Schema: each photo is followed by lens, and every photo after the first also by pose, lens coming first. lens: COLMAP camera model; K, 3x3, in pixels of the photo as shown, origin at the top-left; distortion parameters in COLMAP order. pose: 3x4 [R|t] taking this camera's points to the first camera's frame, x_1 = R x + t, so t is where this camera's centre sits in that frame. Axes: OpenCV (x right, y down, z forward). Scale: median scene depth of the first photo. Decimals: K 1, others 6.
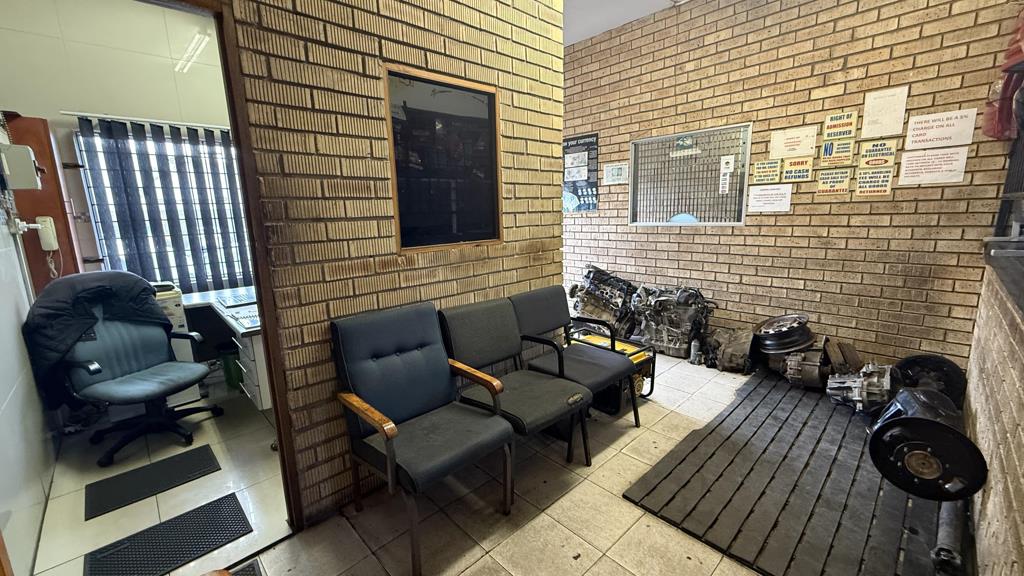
lens RADIAL K [[408.0, 0, 508.6], [0, 408.0, 285.9], [0, 0, 1]] dist [0.003265, 0.000111]
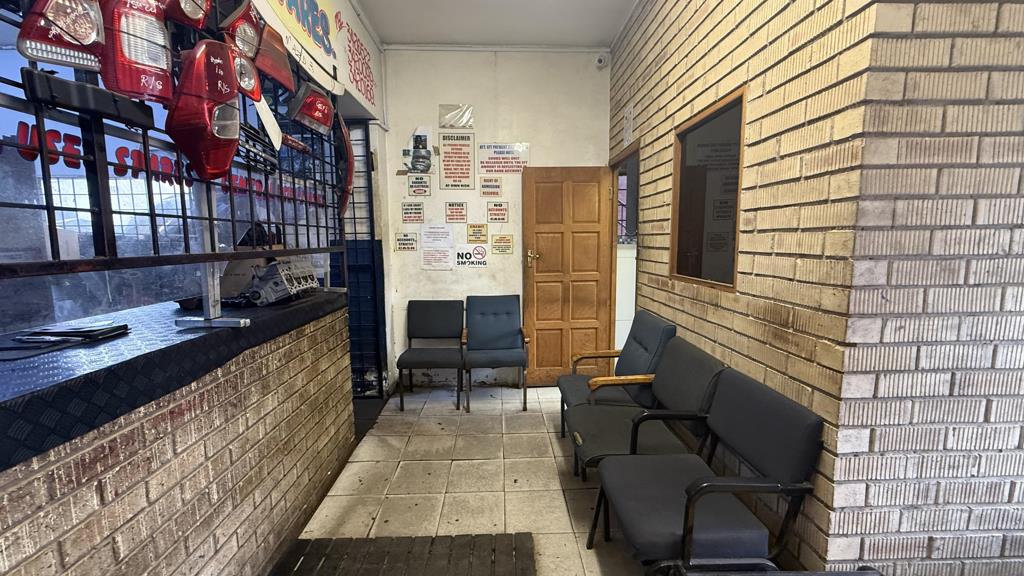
lens RADIAL K [[408.0, 0, 508.3], [0, 408.0, 288.6], [0, 0, 1]] dist [0.003265, 0.000111]
pose [[-0.668435, 0.123040, -0.733523, 0.804771], [-0.105694, 0.960500, 0.257428, -0.261683], [0.736222, 0.249603, -0.629027, 1.179544]]
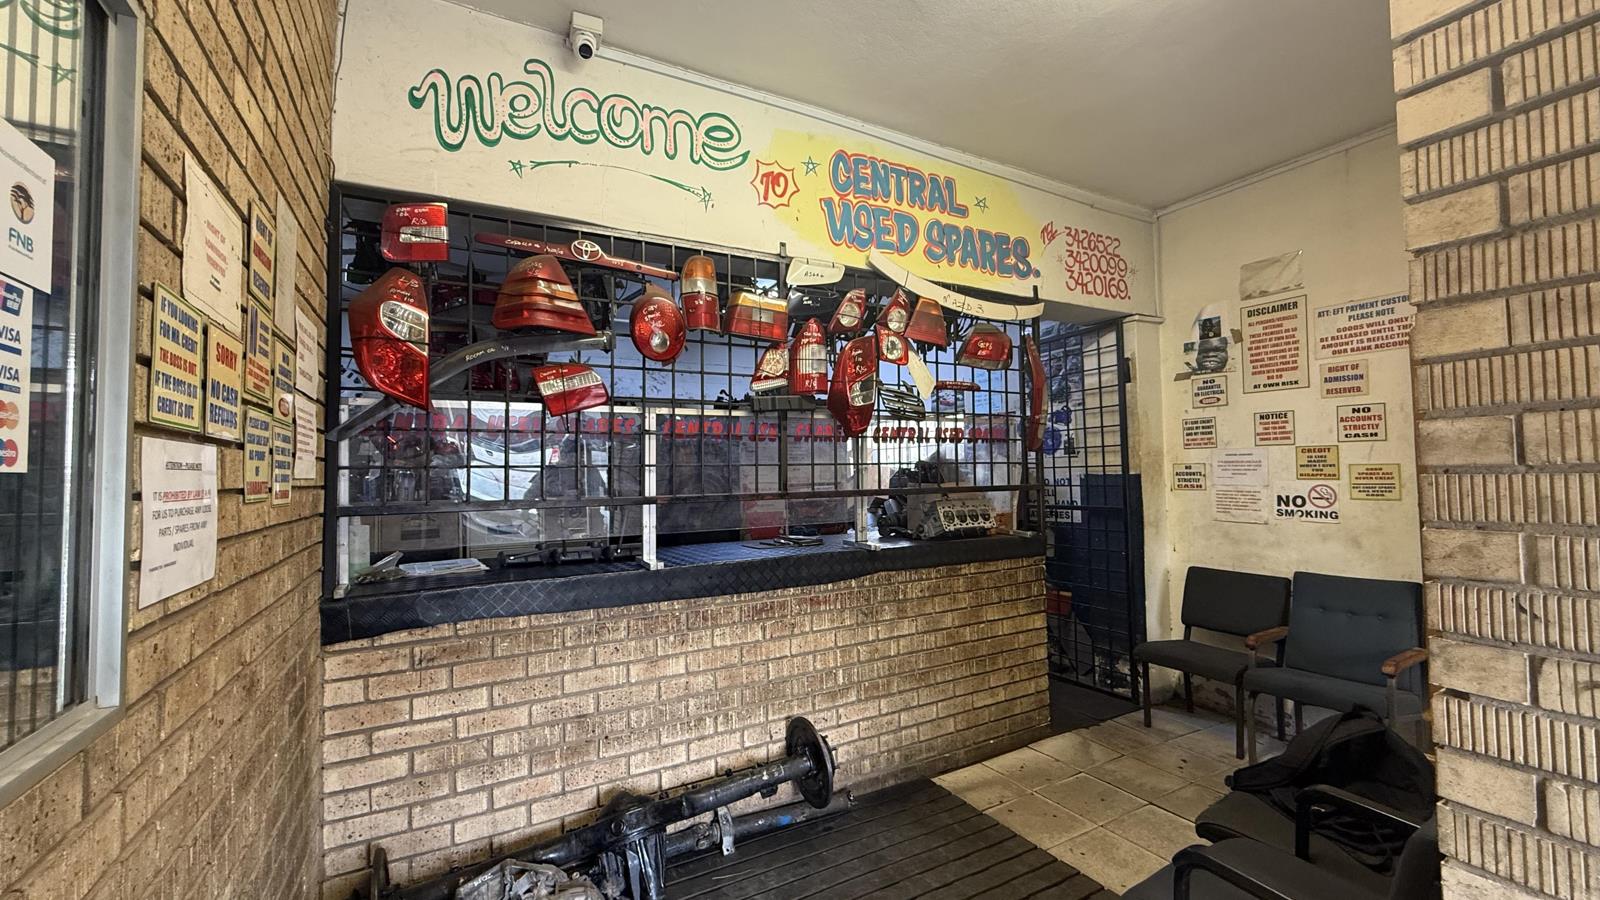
lens RADIAL K [[637.5, 0, 795.0], [0, 637.5, 451.5], [0, 0, 1]] dist [0.003265, 0.000111]
pose [[-0.966978, 0.054039, 0.249066, 0.463989], [0.088195, 0.987834, 0.128085, -0.349693], [-0.239114, 0.145822, -0.959979, 1.651076]]
